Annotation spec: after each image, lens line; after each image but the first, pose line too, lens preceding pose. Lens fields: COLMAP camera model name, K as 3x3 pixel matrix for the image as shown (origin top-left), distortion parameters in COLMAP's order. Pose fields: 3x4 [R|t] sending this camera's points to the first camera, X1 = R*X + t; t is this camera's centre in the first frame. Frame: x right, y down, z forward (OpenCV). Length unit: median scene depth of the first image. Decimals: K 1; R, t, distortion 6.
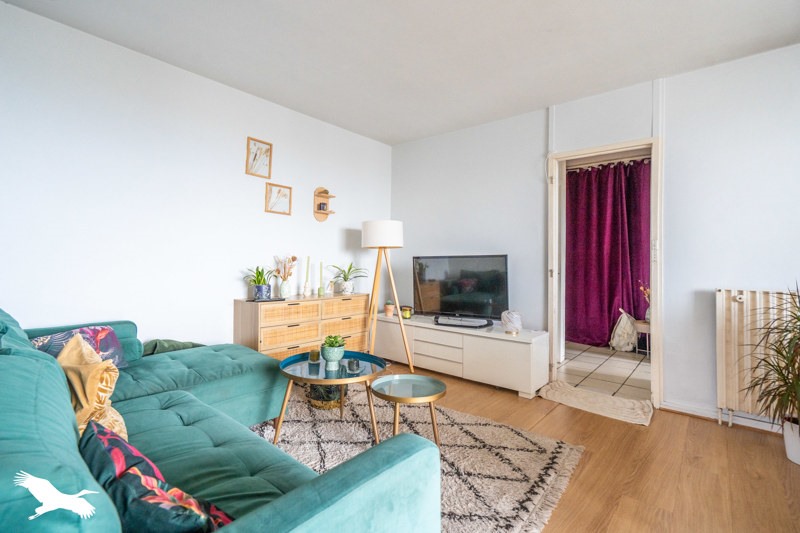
lens RADIAL K [[376.5, 0, 394.7], [0, 376.5, 258.3], [0, 0, 1]] dist [-0.002551, 0.000047]
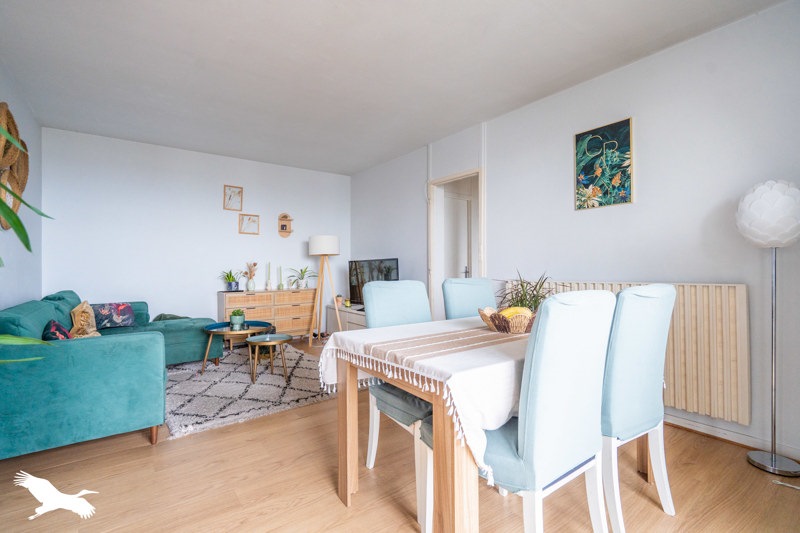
lens RADIAL K [[376.5, 0, 407.6], [0, 376.5, 269.9], [0, 0, 1]] dist [-0.002551, 0.000047]
pose [[0.974688, -0.016260, -0.222979, 0.651537], [0.020561, 0.999644, 0.016979, 0.010391], [0.222623, -0.021133, 0.974675, -0.318886]]
